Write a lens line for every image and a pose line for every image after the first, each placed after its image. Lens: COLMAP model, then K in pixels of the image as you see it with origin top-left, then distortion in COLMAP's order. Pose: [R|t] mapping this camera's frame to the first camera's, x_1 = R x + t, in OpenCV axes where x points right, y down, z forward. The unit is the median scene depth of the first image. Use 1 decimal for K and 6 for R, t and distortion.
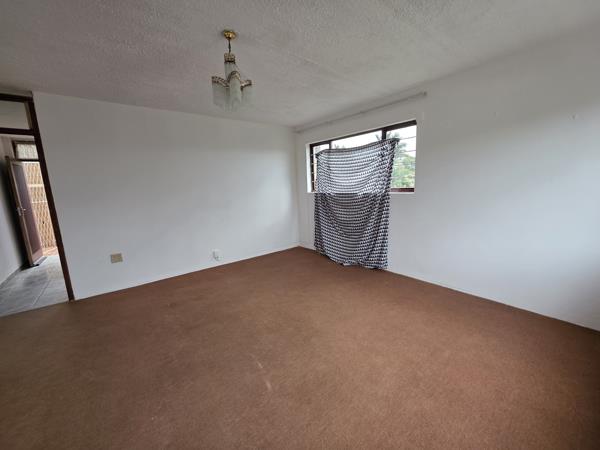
lens RADIAL K [[233.9, 0, 300.9], [0, 233.9, 222.1], [0, 0, 1]] dist [0.002885, 0.000219]
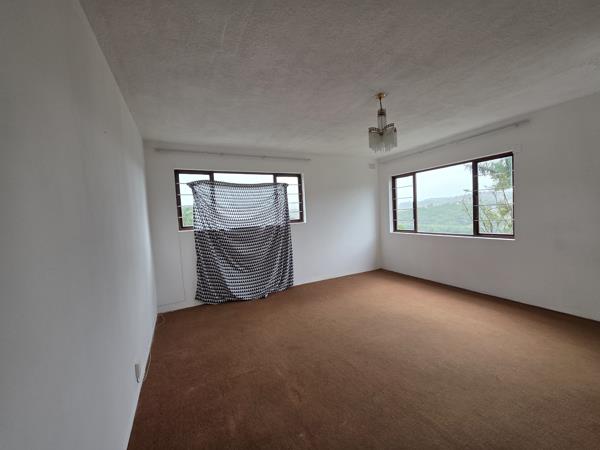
lens RADIAL K [[233.9, 0, 299.4], [0, 233.9, 225.8], [0, 0, 1]] dist [0.002885, 0.000219]
pose [[0.229410, -0.016016, 0.973198, -0.780458], [0.201384, 0.979010, -0.031360, -0.056303], [-0.952269, 0.203181, 0.227820, 0.596152]]
